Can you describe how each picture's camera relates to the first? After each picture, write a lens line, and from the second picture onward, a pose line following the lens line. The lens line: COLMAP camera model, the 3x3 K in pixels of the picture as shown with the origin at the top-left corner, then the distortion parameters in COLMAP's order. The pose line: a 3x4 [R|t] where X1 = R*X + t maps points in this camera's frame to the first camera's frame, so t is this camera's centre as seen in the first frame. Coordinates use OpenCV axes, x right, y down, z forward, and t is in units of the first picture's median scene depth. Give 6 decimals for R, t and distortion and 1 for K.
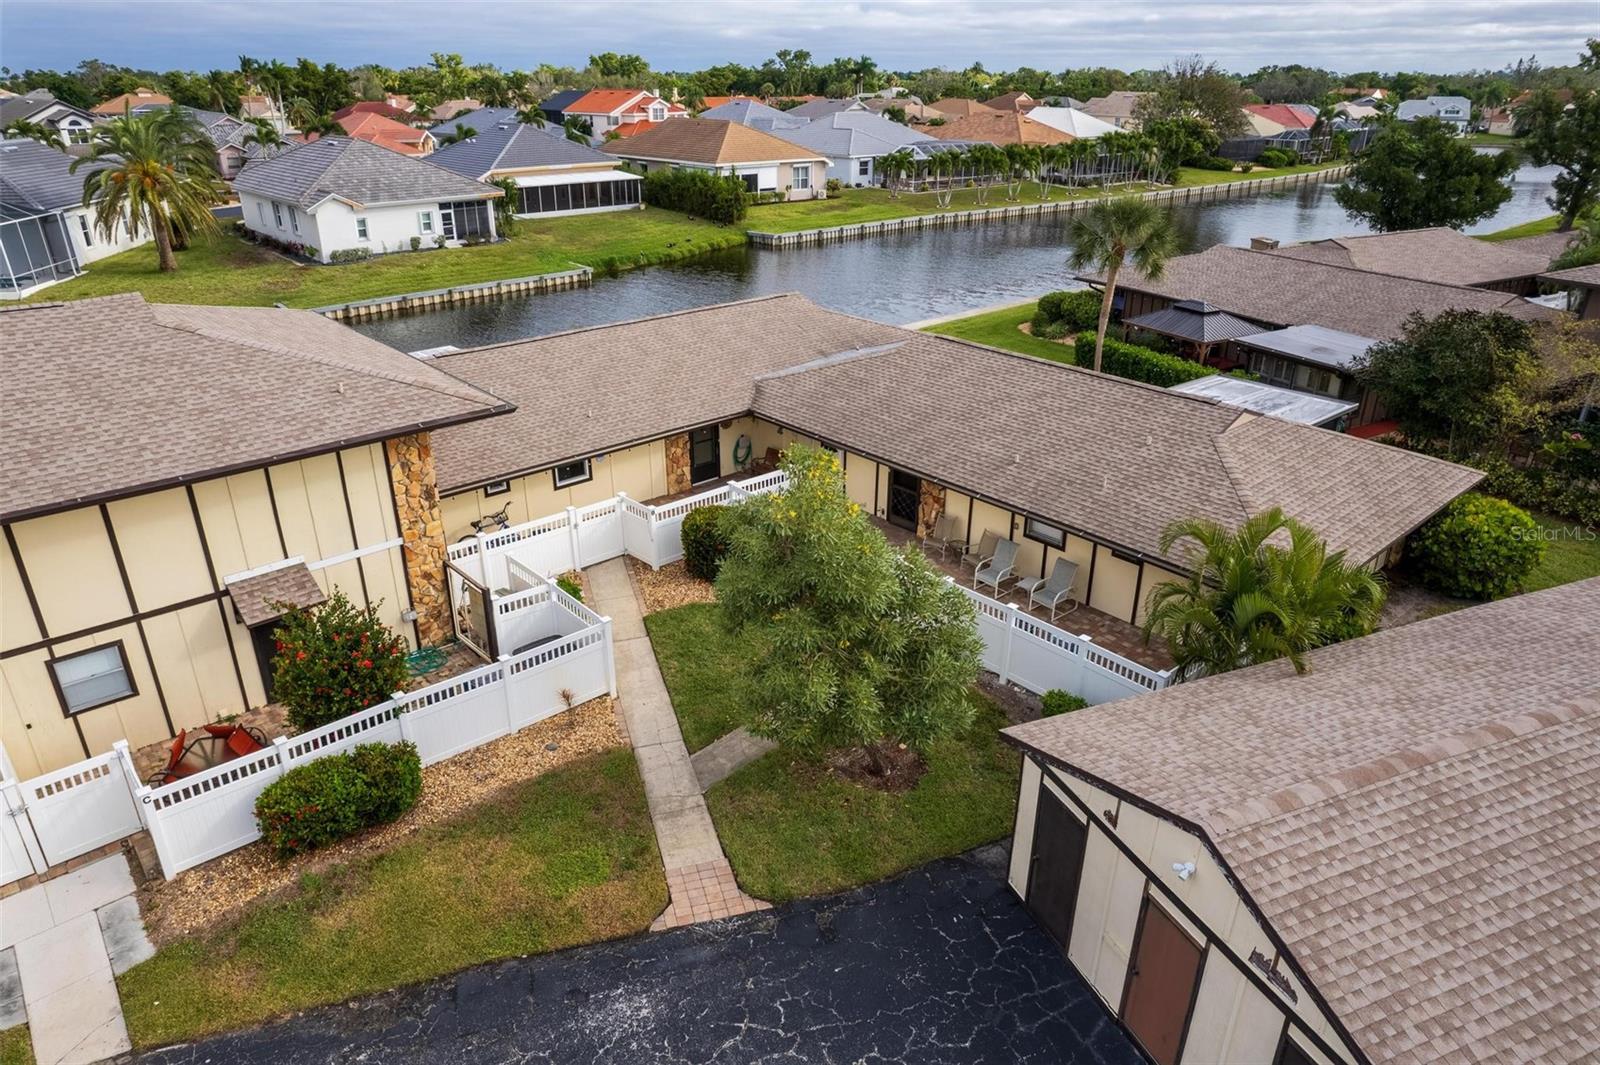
lens RADIAL K [[1028.2, 0, 803.7], [0, 1028.2, 533.5], [0, 0, 1]] dist [-0.083095, 0.072381]
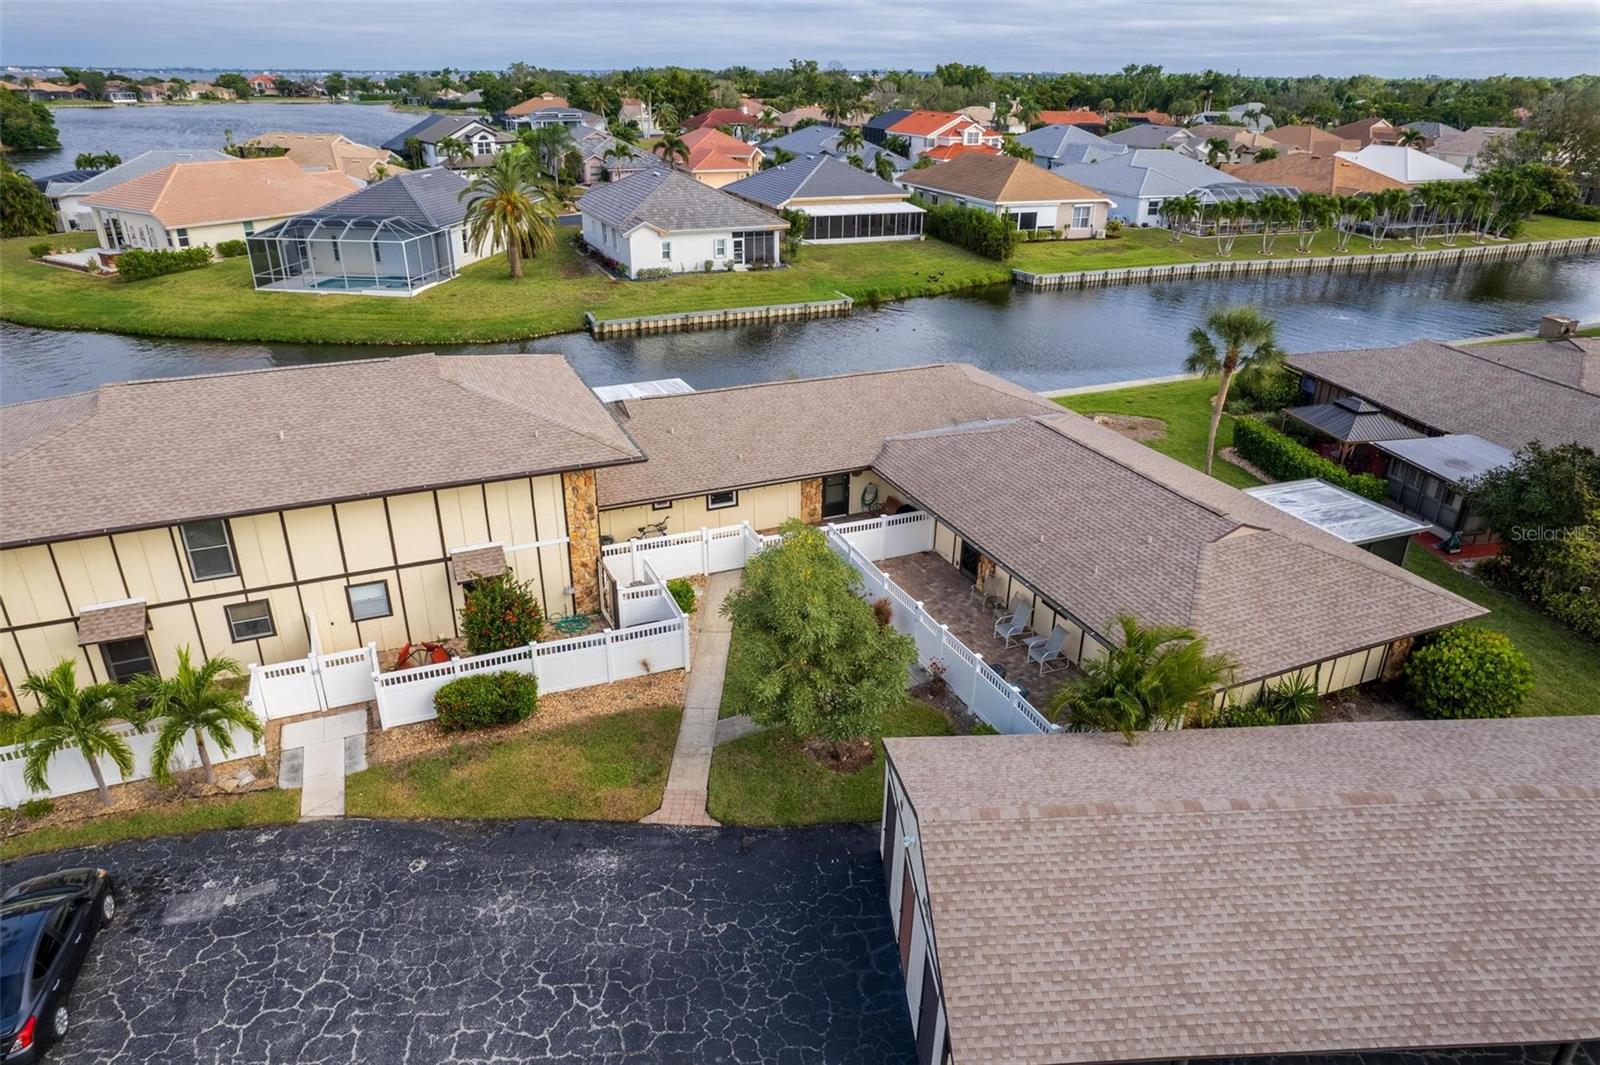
lens RADIAL K [[1028.2, 0, 803.7], [0, 1028.2, 533.5], [0, 0, 1]] dist [-0.083095, 0.072381]
pose [[0.948056, 0.137937, -0.286642, 0.235814], [-0.137209, 0.990281, 0.022727, -0.055638], [0.286991, 0.017783, 0.957768, -0.208689]]
